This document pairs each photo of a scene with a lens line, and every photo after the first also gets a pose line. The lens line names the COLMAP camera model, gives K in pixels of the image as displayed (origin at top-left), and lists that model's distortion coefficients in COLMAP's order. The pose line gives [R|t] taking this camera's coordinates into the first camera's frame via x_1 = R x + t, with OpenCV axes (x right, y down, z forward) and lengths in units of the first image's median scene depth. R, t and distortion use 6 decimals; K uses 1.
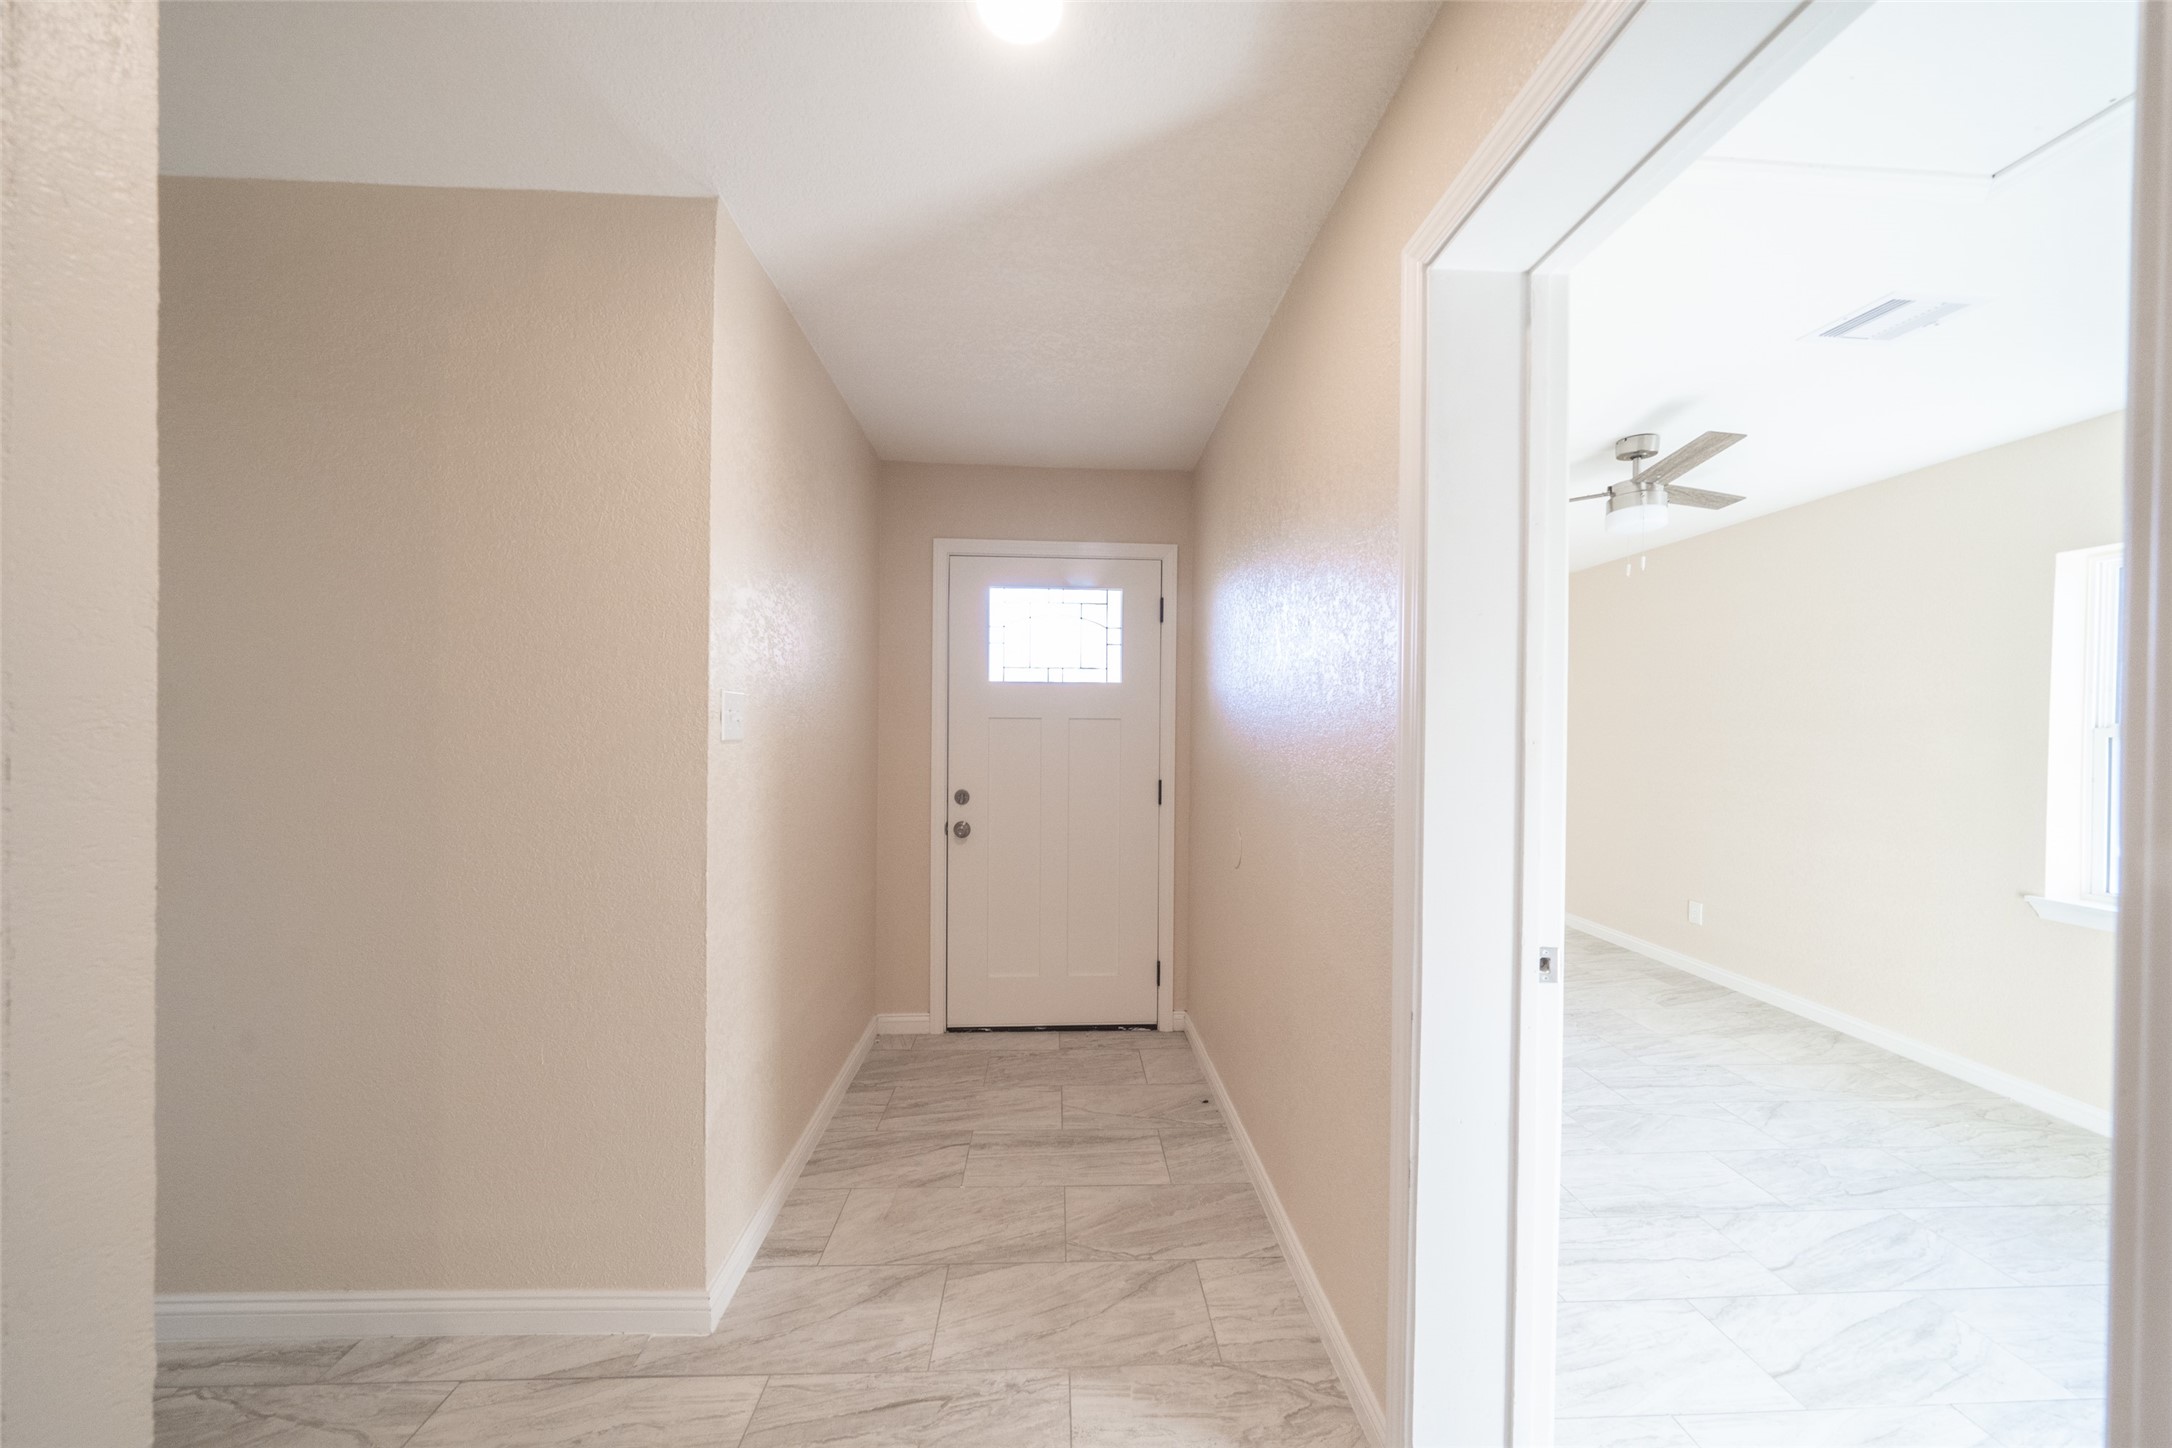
lens RADIAL K [[744.9, 0, 1083.7], [0, 744.9, 737.6], [0, 0, 1]] dist [-0.007316, 0.001106]
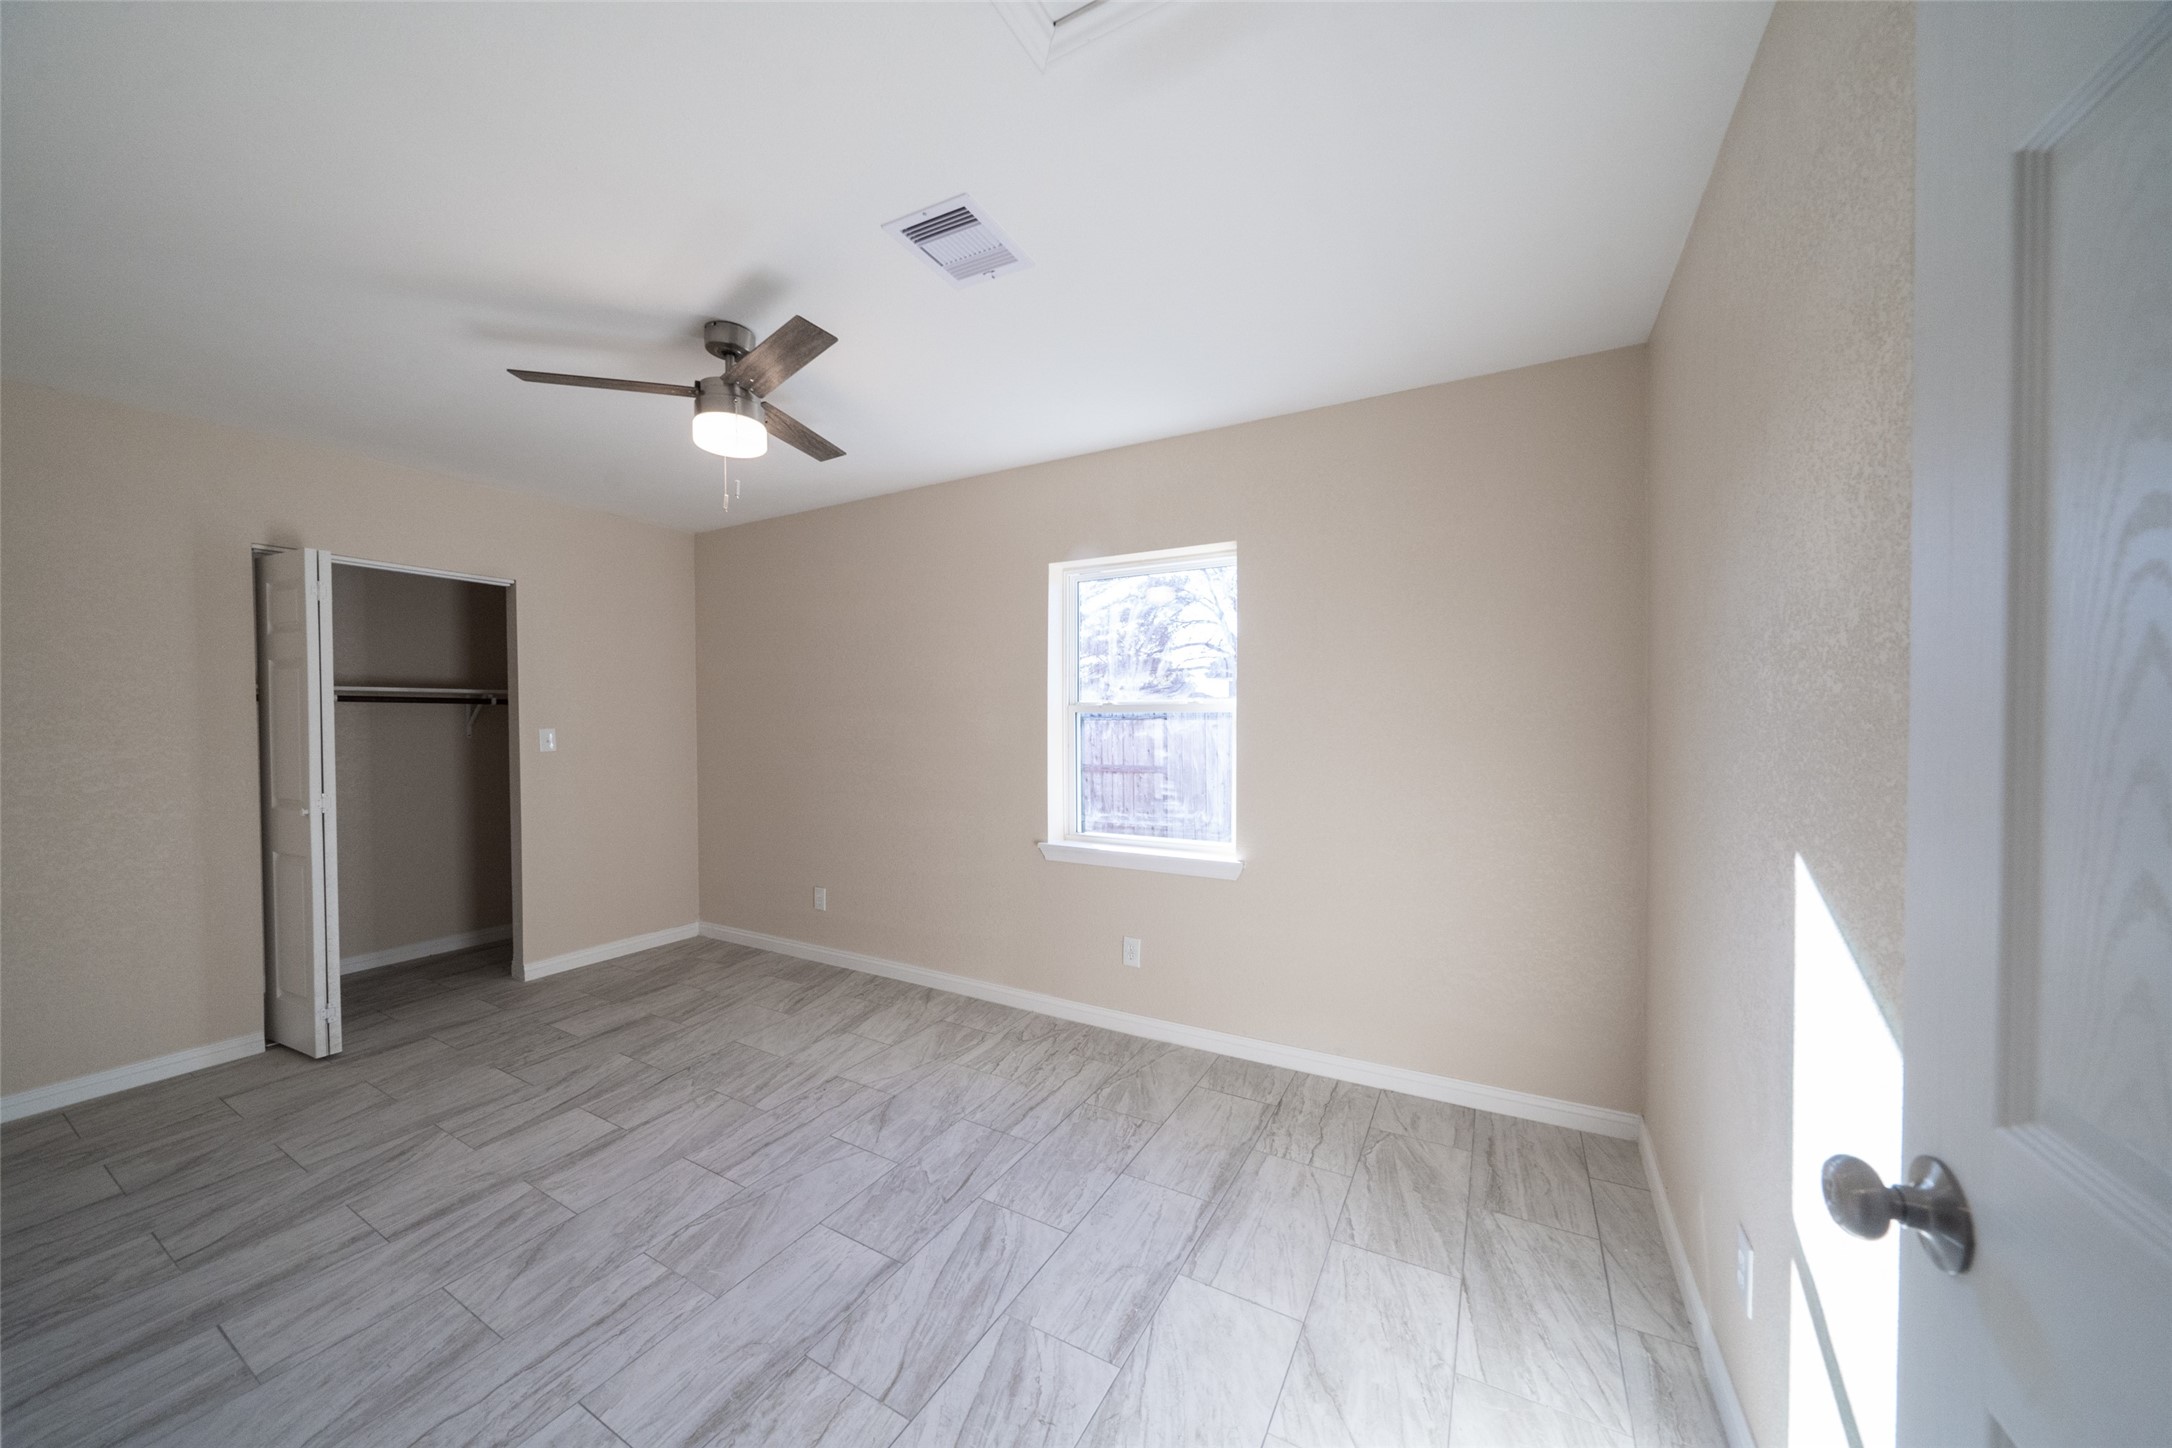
lens RADIAL K [[744.9, 0, 1094.2], [0, 744.9, 734.5], [0, 0, 1]] dist [-0.007316, 0.001106]
pose [[0.519049, -0.026538, 0.854332, 0.262351], [0.017274, 0.999639, 0.020557, 0.010670], [-0.854570, 0.004088, 0.519320, 0.264496]]
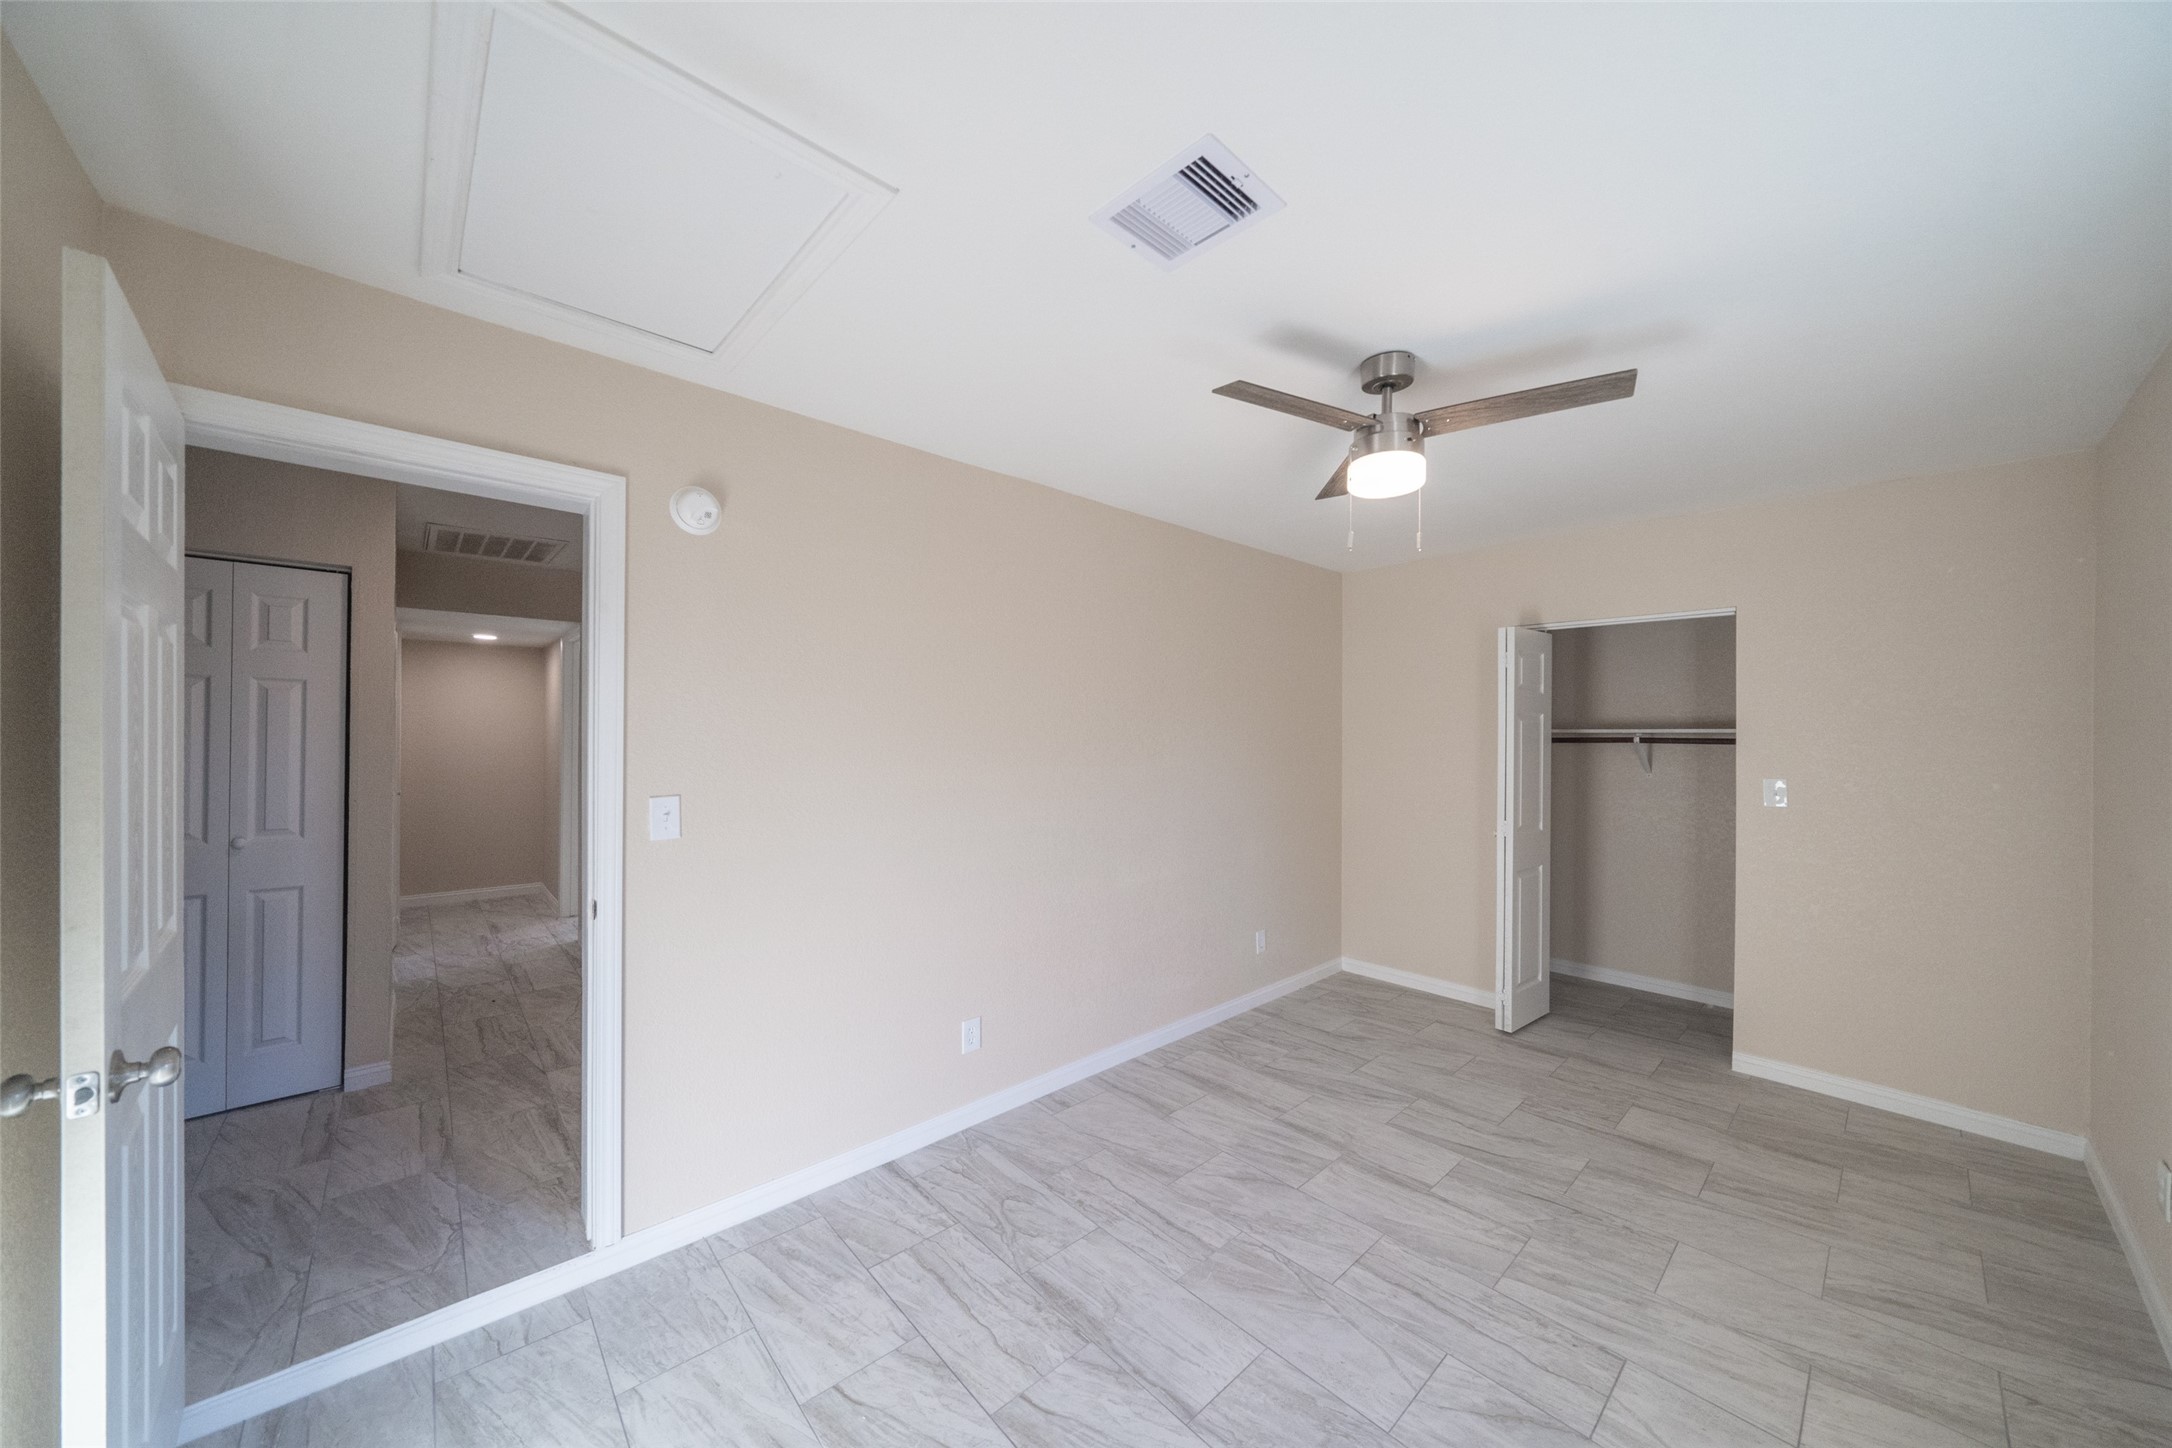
lens RADIAL K [[744.9, 0, 1081.3], [0, 744.9, 726.3], [0, 0, 1]] dist [-0.007316, 0.001106]
pose [[0.639576, -0.006678, -0.768699, 1.068358], [-0.012487, 0.999740, -0.019075, -0.032439], [0.768626, 0.021799, 0.639327, 0.311121]]
